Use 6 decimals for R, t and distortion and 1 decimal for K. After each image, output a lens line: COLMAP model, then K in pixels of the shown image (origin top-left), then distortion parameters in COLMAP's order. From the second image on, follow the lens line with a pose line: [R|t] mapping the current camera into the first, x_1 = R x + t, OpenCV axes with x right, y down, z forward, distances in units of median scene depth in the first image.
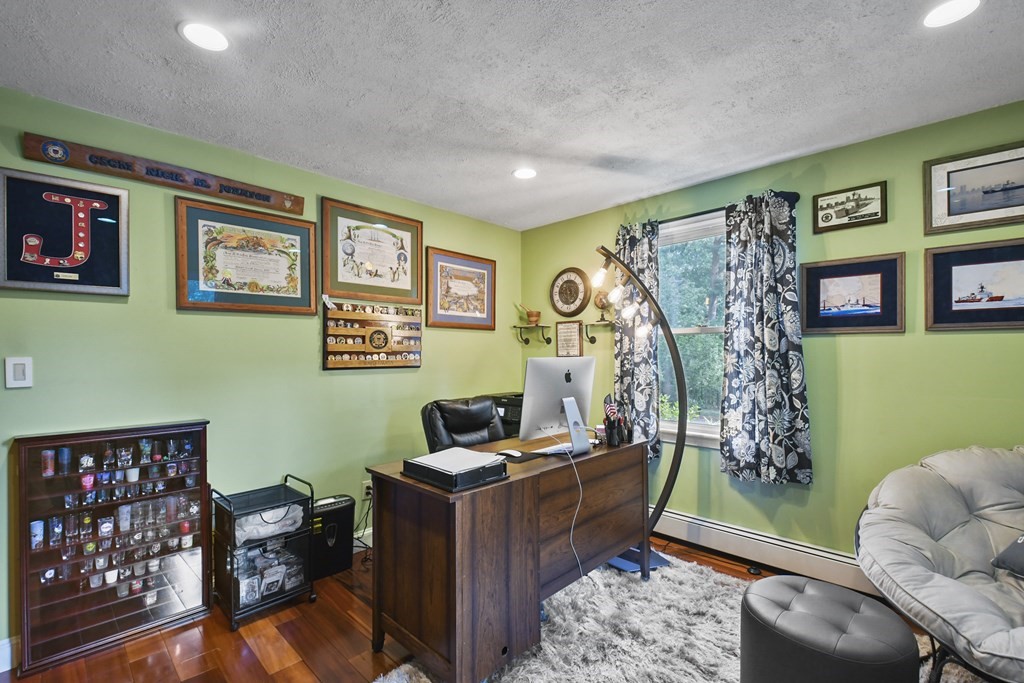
lens RADIAL K [[457.4, 0, 511.2], [0, 457.4, 349.3], [0, 0, 1]] dist [-0.002543, -0.002553]
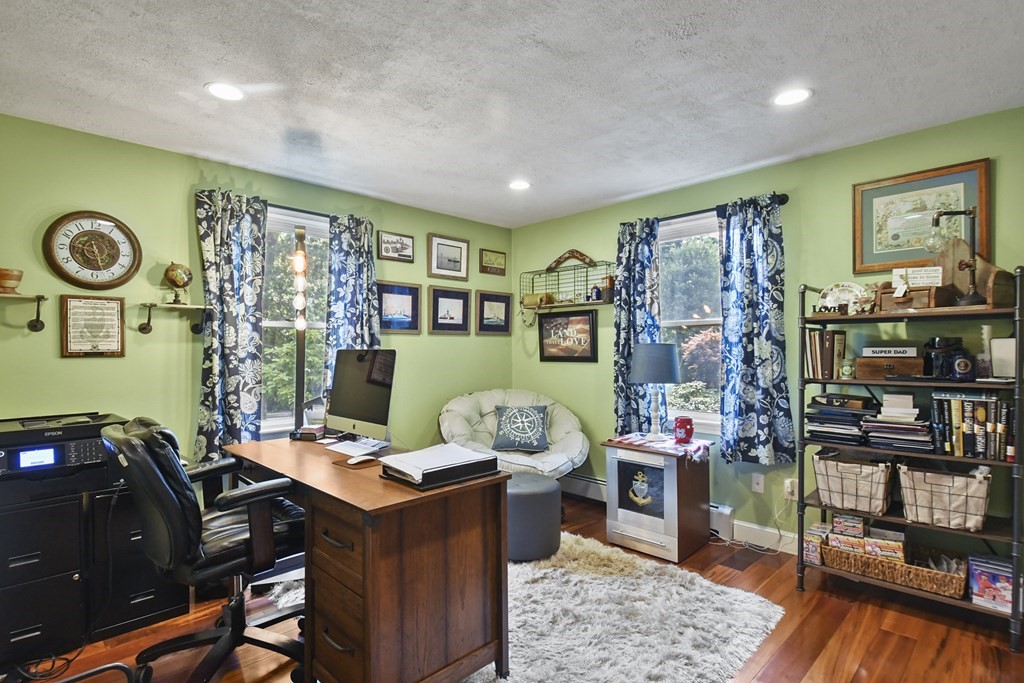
lens RADIAL K [[525.9, 0, 511.3], [0, 525.9, 344.6], [0, 0, 1]] dist [0.000740, 0.000197]
pose [[-0.026682, 0.015378, 0.999526, -0.836619], [0.001564, 0.999881, -0.015342, 0.022973], [-0.999643, 0.001154, -0.026703, 0.611703]]
